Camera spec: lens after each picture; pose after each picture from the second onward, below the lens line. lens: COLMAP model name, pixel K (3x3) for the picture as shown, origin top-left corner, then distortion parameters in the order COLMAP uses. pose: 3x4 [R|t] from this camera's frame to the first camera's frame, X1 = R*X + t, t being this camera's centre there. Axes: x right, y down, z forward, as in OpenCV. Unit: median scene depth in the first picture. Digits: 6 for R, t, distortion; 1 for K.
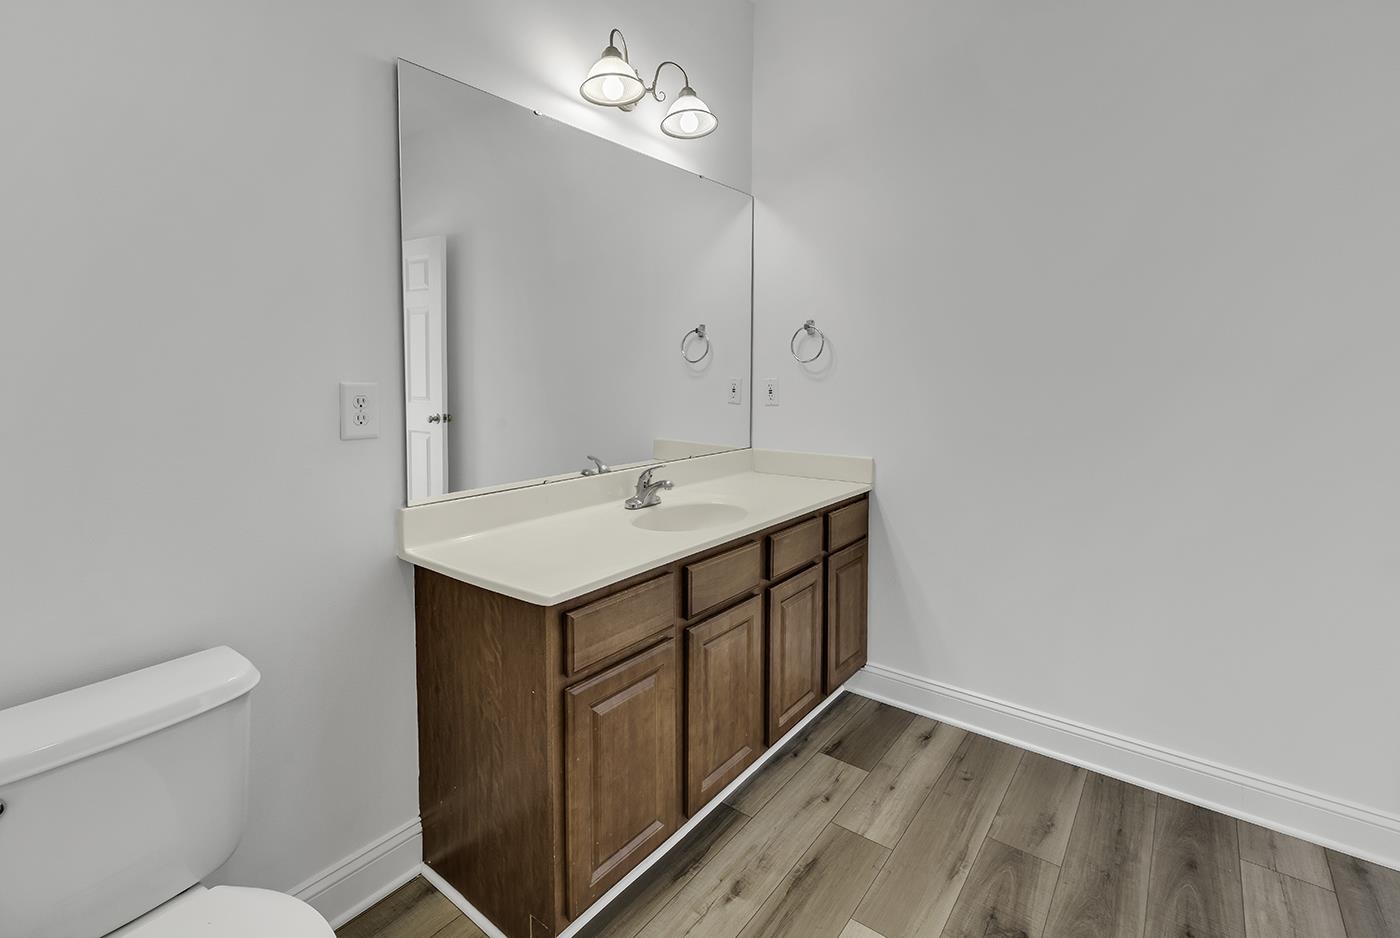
lens RADIAL K [[653.3, 0, 719.0], [0, 653.3, 416.1], [0, 0, 1]] dist [0.005390, -0.000232]
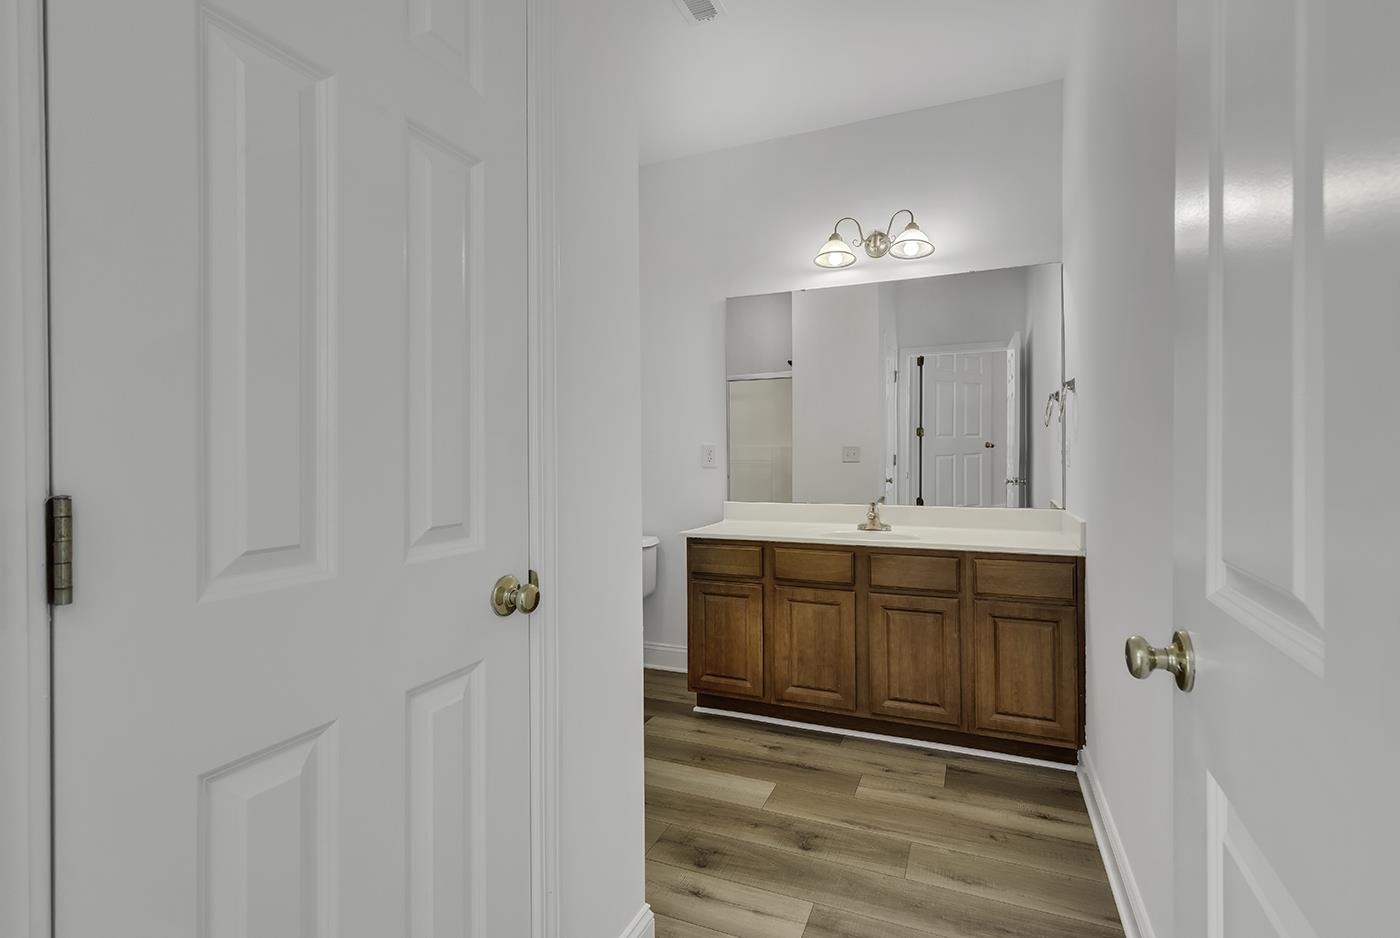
lens RADIAL K [[645.7, 0, 707.5], [0, 645.7, 452.9], [0, 0, 1]] dist [0.006239, -0.000654]
pose [[0.247530, -0.000062, -0.968880, 1.333881], [-0.051077, 0.998609, -0.013113, 0.010576], [0.967533, 0.052733, 0.247183, 0.340444]]
